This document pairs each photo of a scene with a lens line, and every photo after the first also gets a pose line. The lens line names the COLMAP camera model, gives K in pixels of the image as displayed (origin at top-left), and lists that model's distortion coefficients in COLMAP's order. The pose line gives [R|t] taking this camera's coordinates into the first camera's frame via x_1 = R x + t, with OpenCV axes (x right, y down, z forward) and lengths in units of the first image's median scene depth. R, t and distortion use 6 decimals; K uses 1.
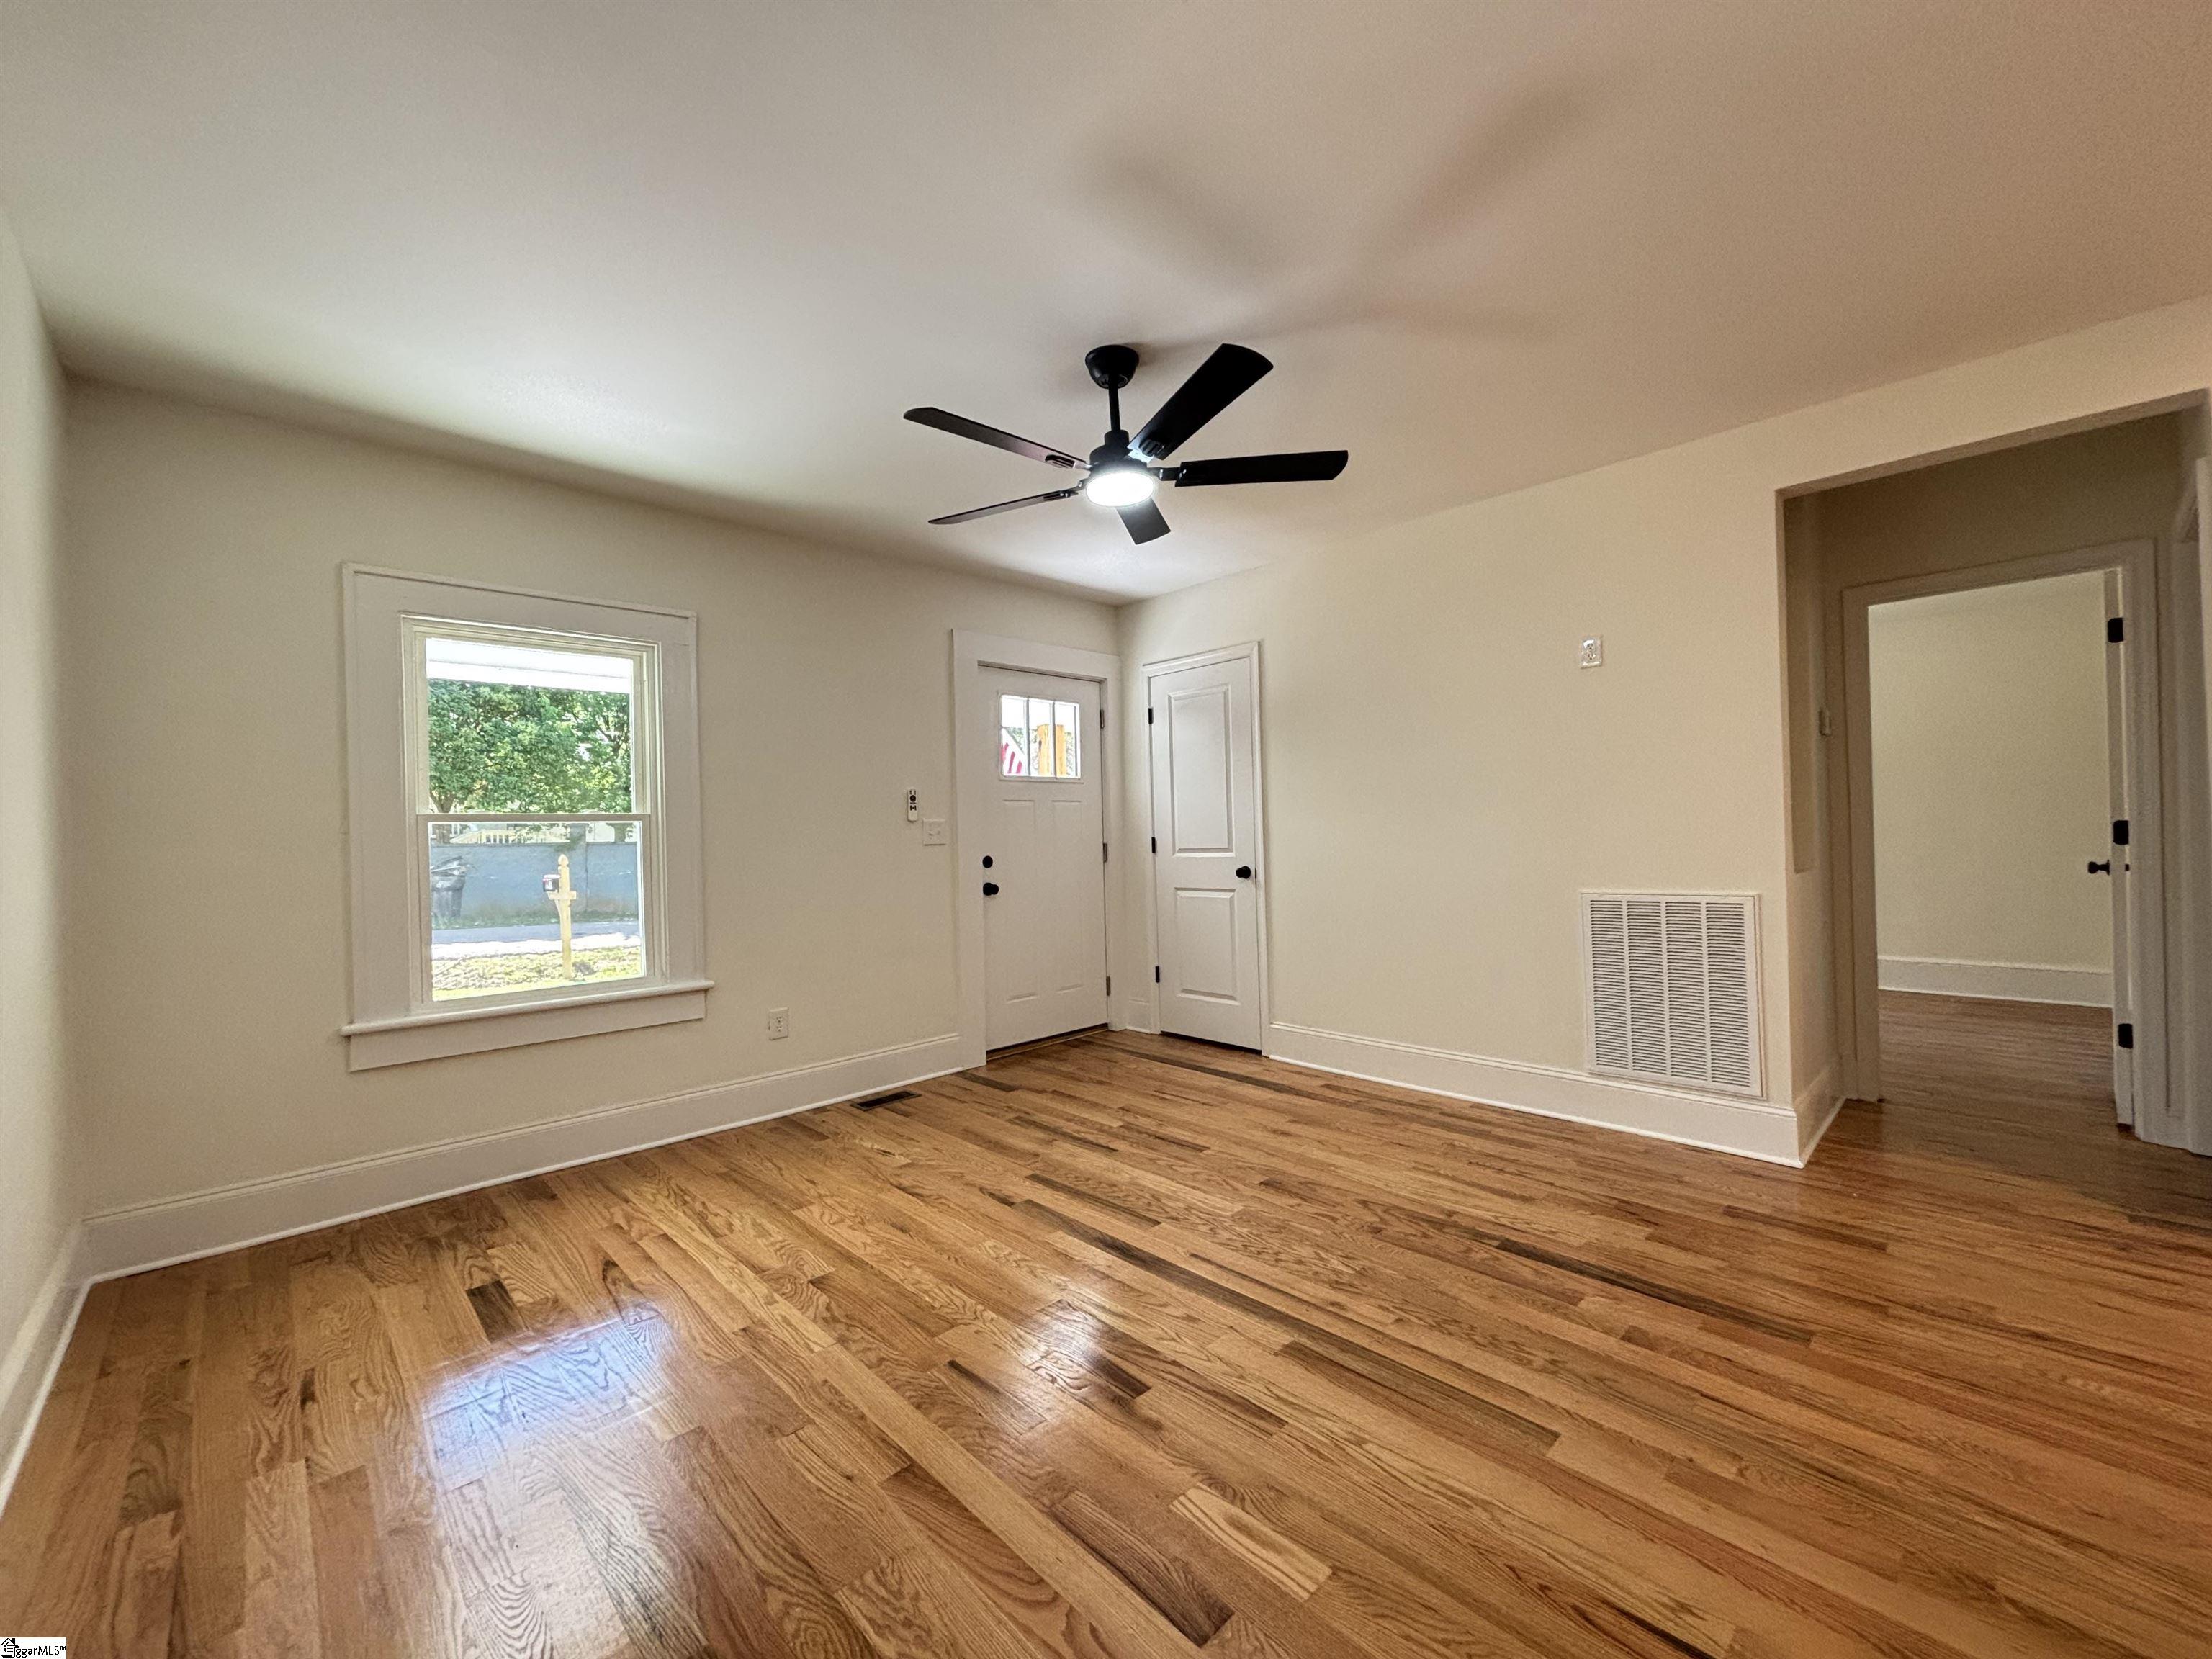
lens RADIAL K [[891.1, 0, 1106.0], [0, 891.1, 829.5], [0, 0, 1]] dist [0.002244, -0.000755]
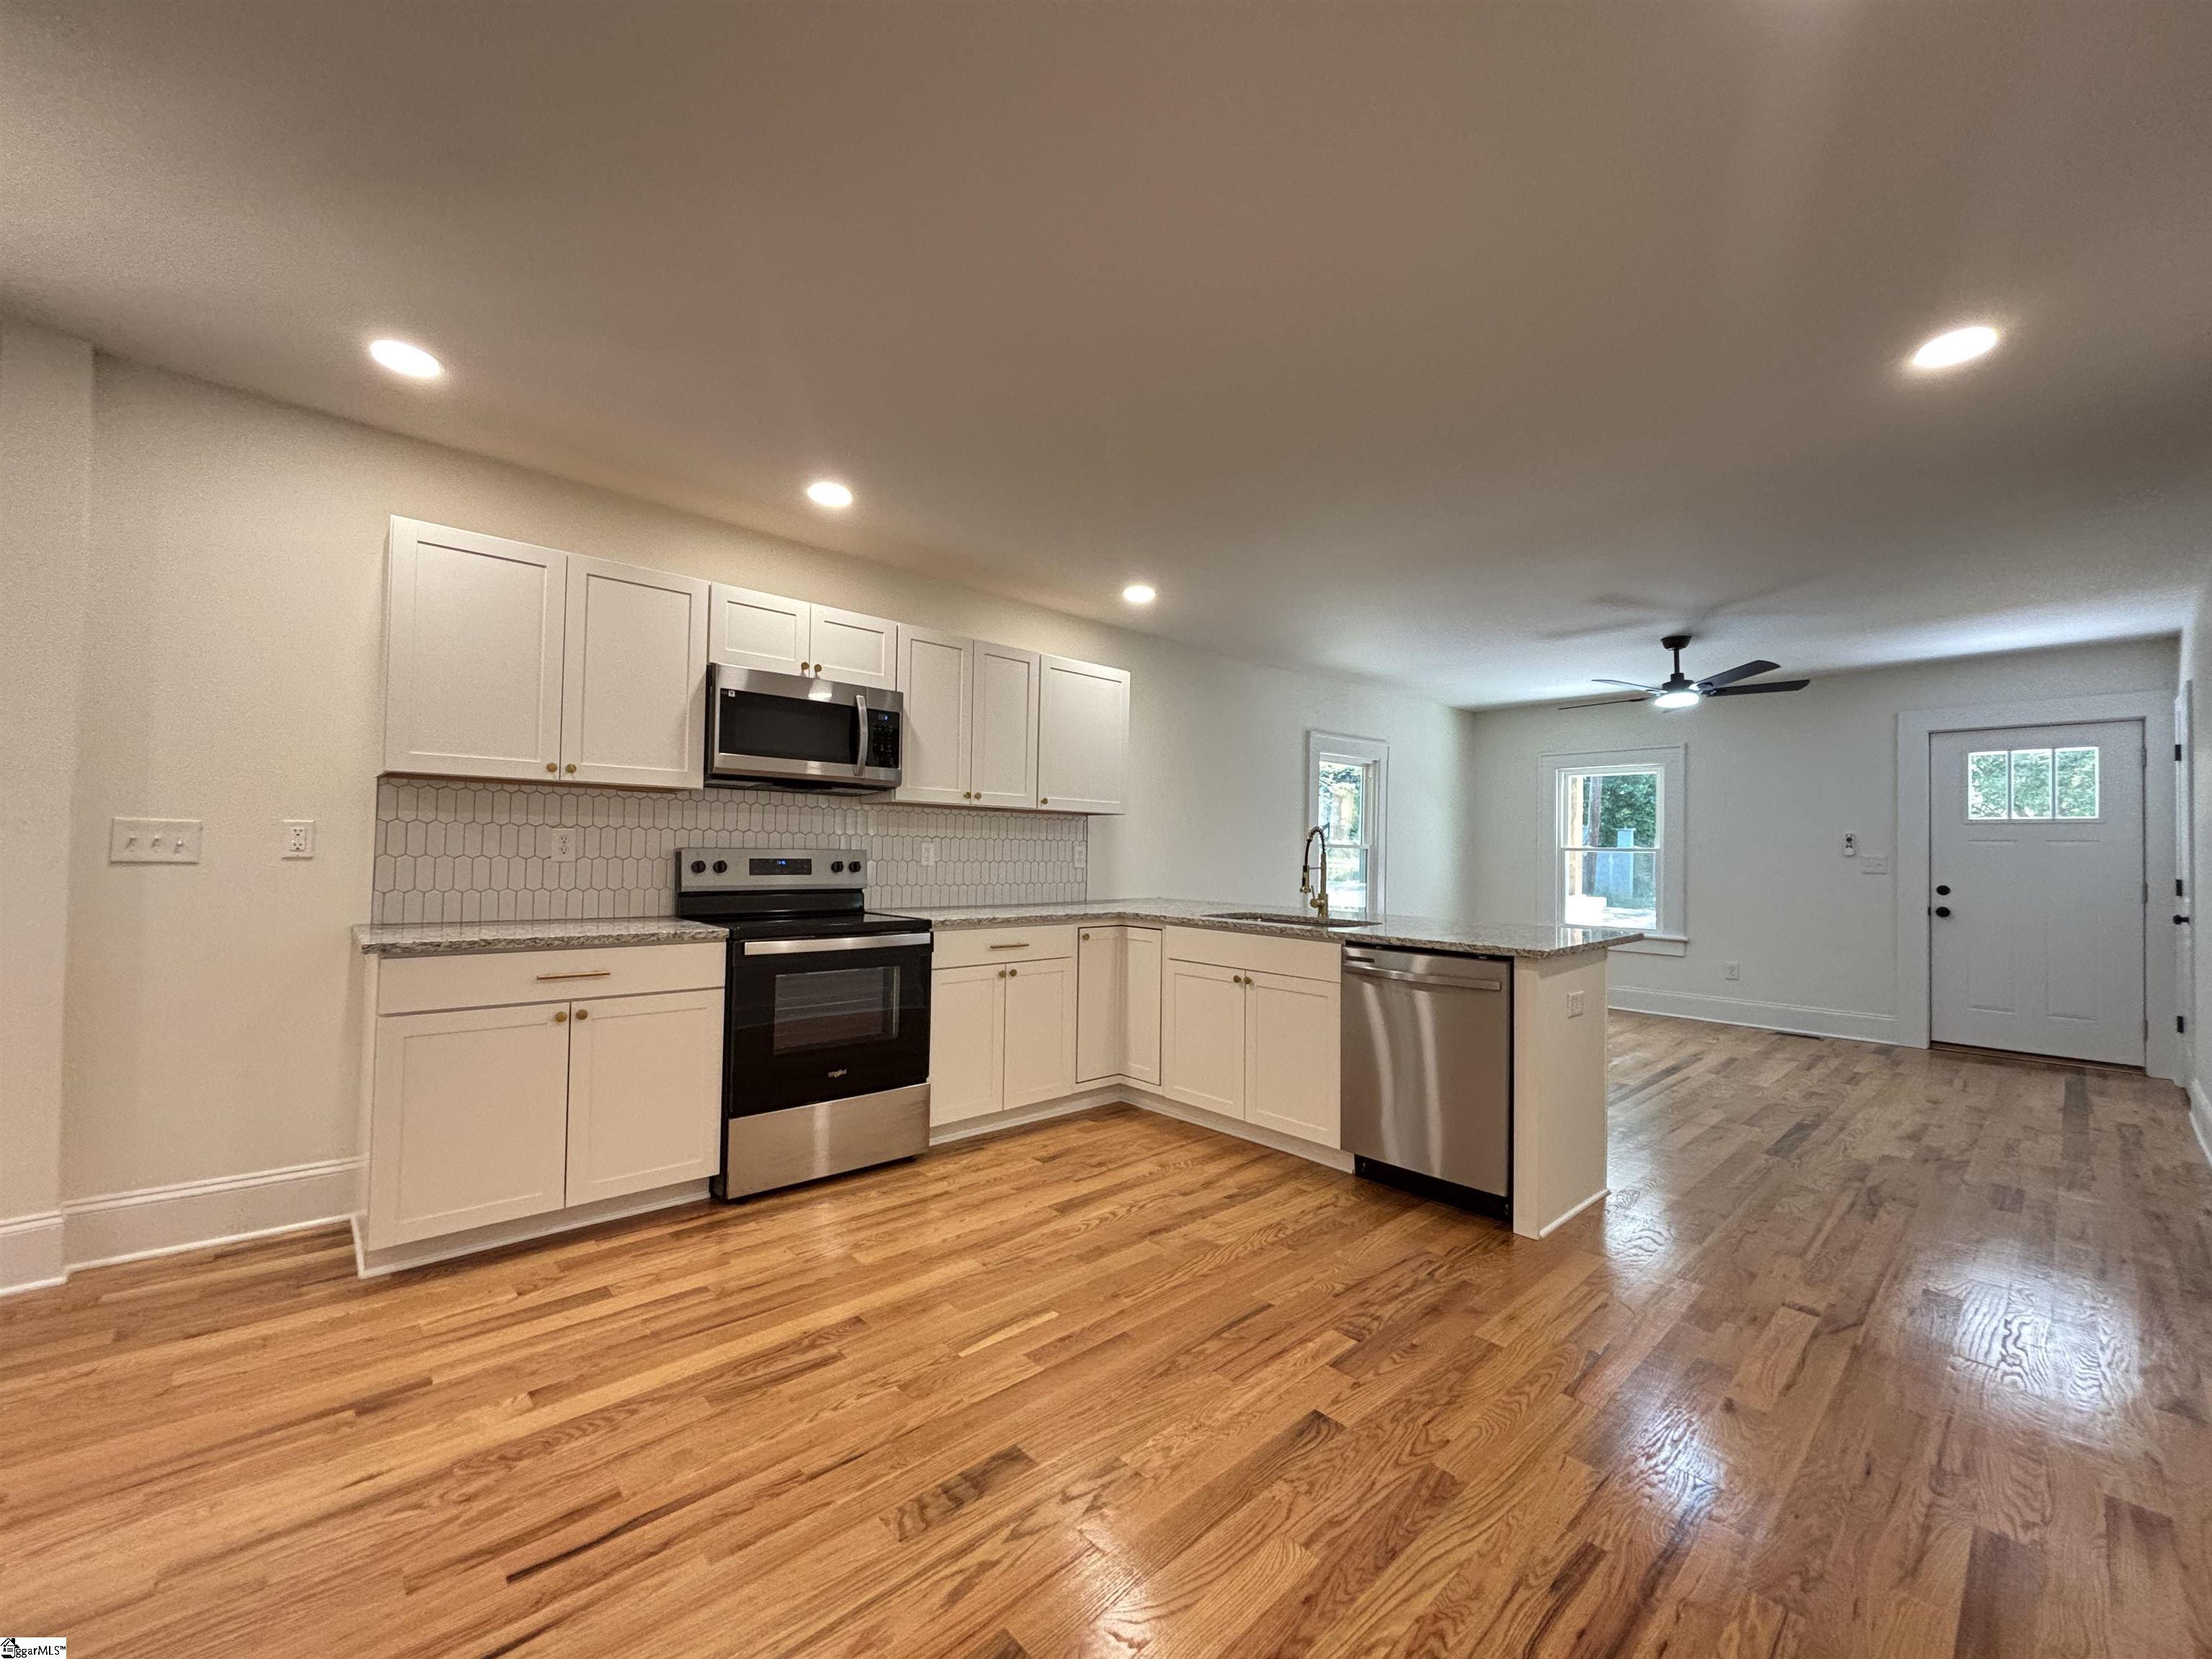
lens RADIAL K [[891.1, 0, 1106.0], [0, 891.1, 829.5], [0, 0, 1]] dist [0.002244, -0.000755]
pose [[-0.017172, 0.005709, -0.999836, 1.703207], [-0.012007, 0.999910, 0.005916, -0.063525], [0.999780, 0.012107, -0.017102, -0.229439]]
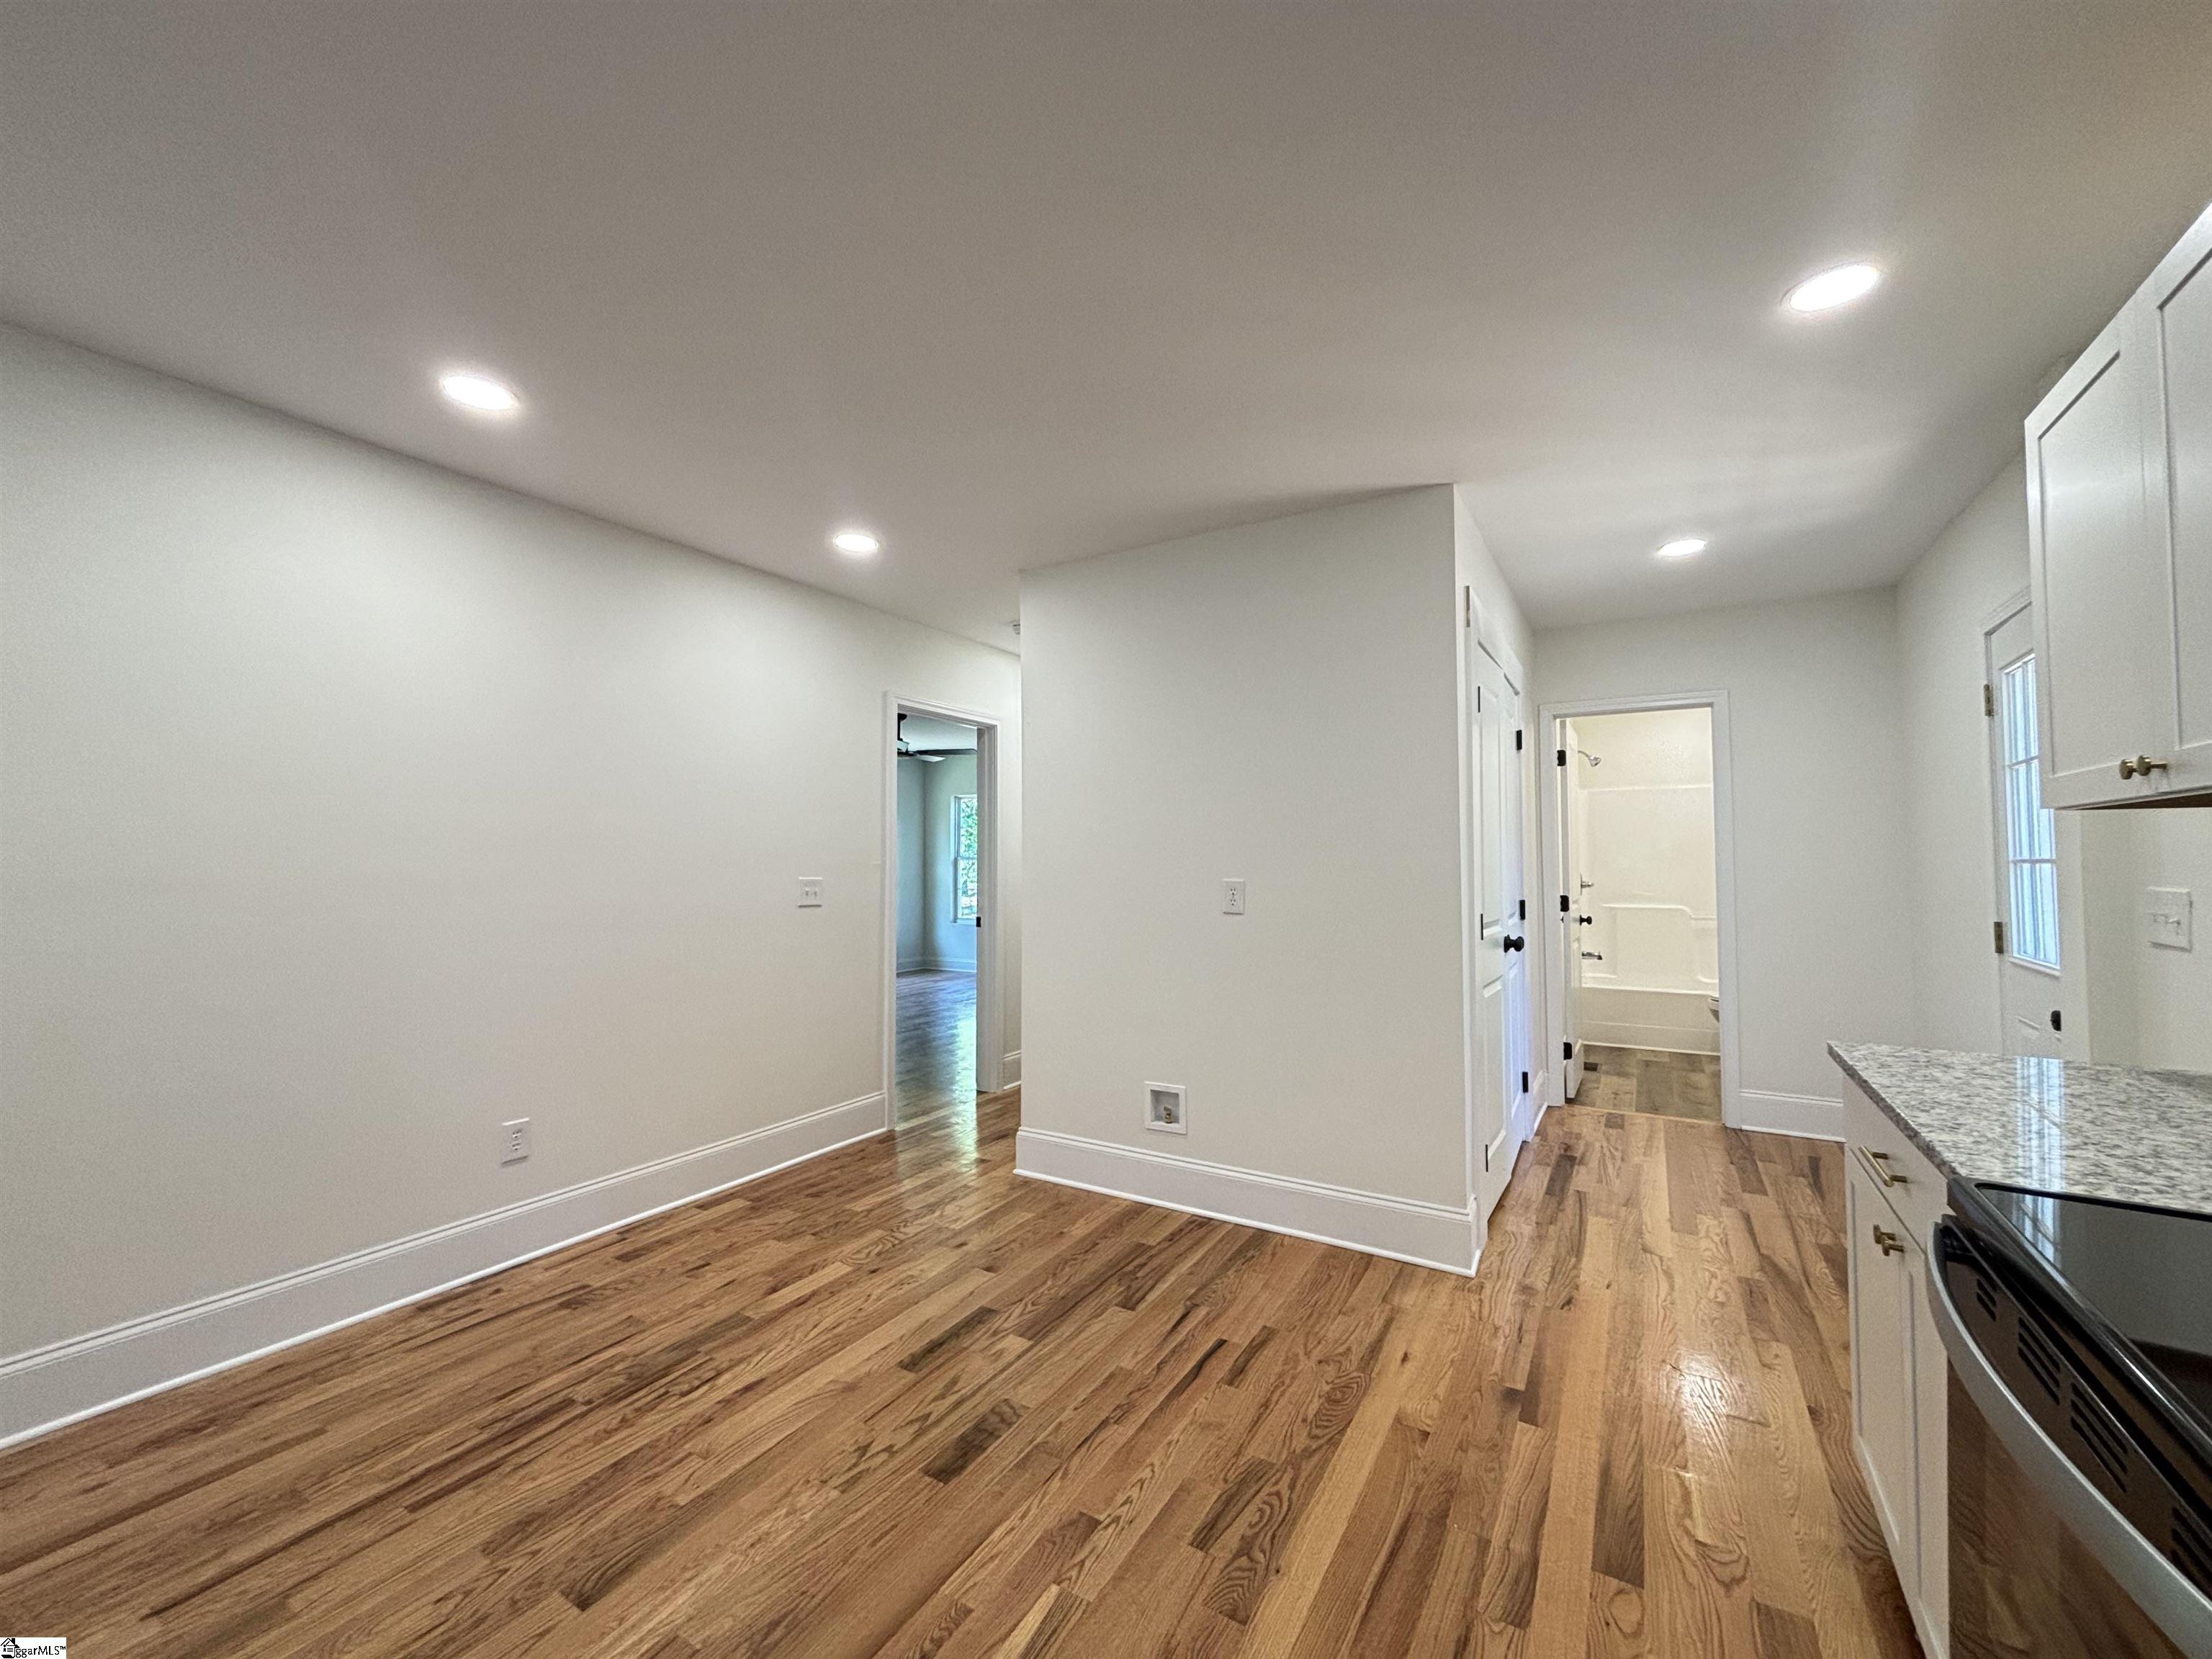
lens RADIAL K [[895.6, 0, 1103.6], [0, 895.6, 827.6], [0, 0, 1]] dist [-0.001228, 0.003793]
pose [[-0.256928, 0.063753, 0.964325, 0.484240], [0.003050, 0.997870, -0.065158, -0.060196], [-0.966426, -0.013800, -0.256575, -0.235390]]
